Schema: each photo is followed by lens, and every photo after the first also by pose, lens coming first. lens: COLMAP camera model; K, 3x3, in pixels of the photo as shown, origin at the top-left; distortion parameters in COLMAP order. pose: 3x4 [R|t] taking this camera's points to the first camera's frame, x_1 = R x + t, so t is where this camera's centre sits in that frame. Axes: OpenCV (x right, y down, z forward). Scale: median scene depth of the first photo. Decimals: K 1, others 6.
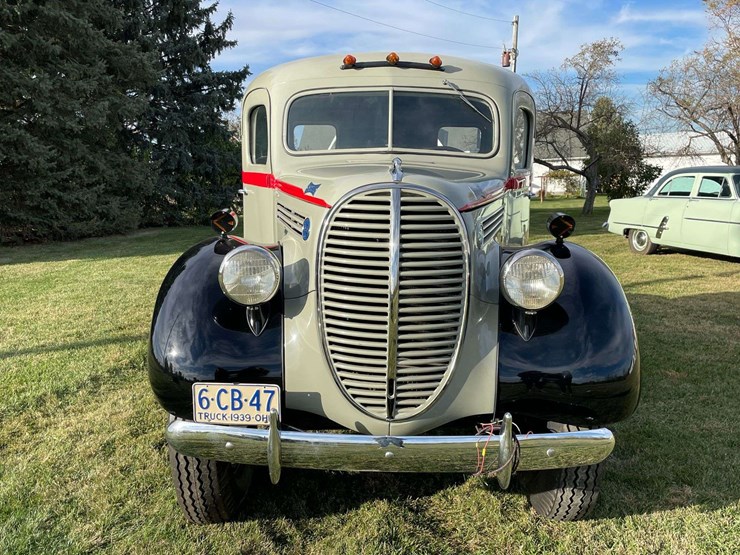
lens RADIAL K [[707.5, 0, 381.5], [0, 707.5, 278.4], [0, 0, 1]] dist [0.052137, 0.000000]
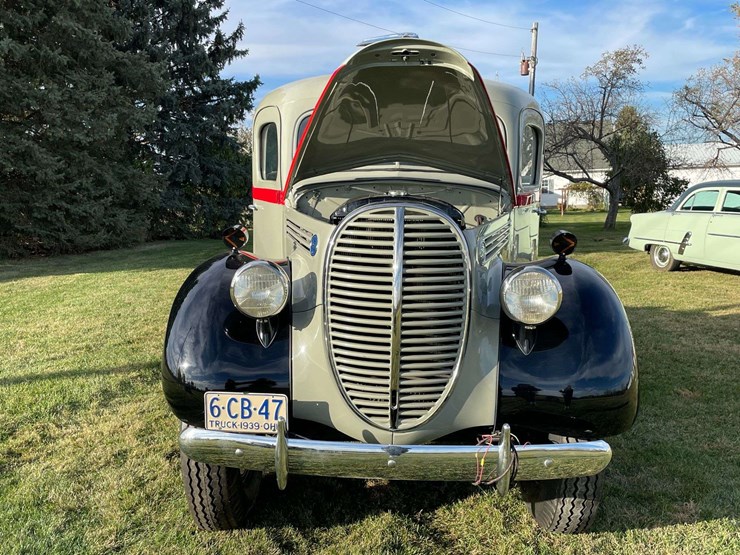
lens RADIAL K [[738.0, 0, 372.7], [0, 738.0, 280.5], [0, 0, 1]] dist [0.057066, 0.000000]
pose [[0.999548, 0.005891, -0.029469, 0.010550], [-0.006447, 0.999803, -0.018781, 0.001410], [0.029353, 0.018962, 0.999389, -0.070015]]
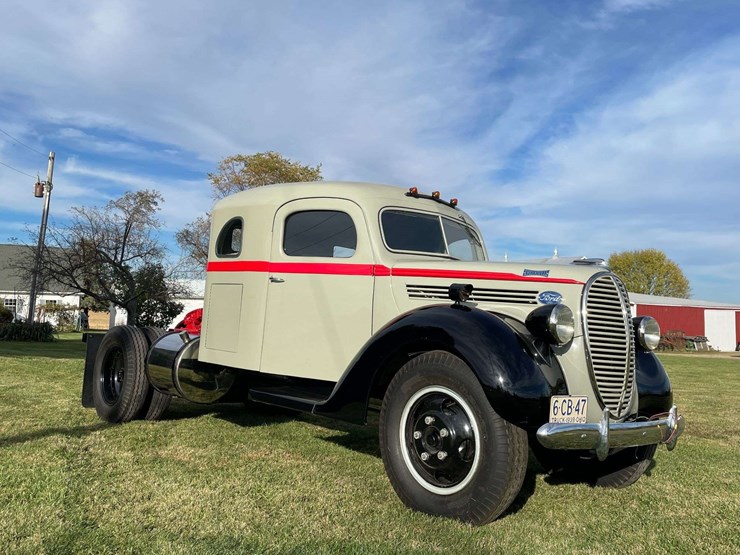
lens RADIAL K [[658.2, 0, 375.6], [0, 658.2, 269.8], [0, 0, 1]] dist [0.059356, -0.031898]
pose [[0.741114, 0.096974, 0.664339, -1.164444], [0.045476, 0.979990, -0.193781, 0.112663], [-0.669837, 0.173825, 0.721875, 0.182702]]
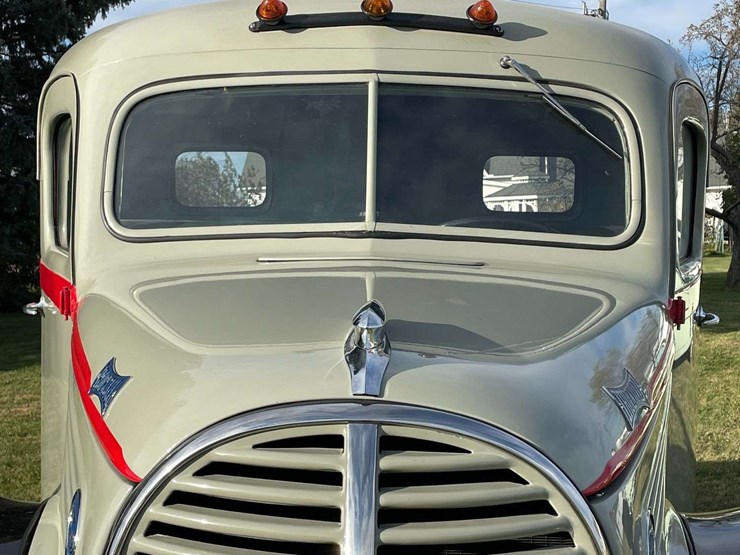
lens RADIAL K [[1179.3, 0, 379.0], [0, 1179.3, 259.3], [0, 0, 1]] dist [0.090908, 0.000000]
pose [[0.999999, 0.000059, -0.001698, 0.022133], [-0.000239, 0.994348, -0.106169, -0.113366], [0.001683, 0.106169, 0.994347, 0.417227]]
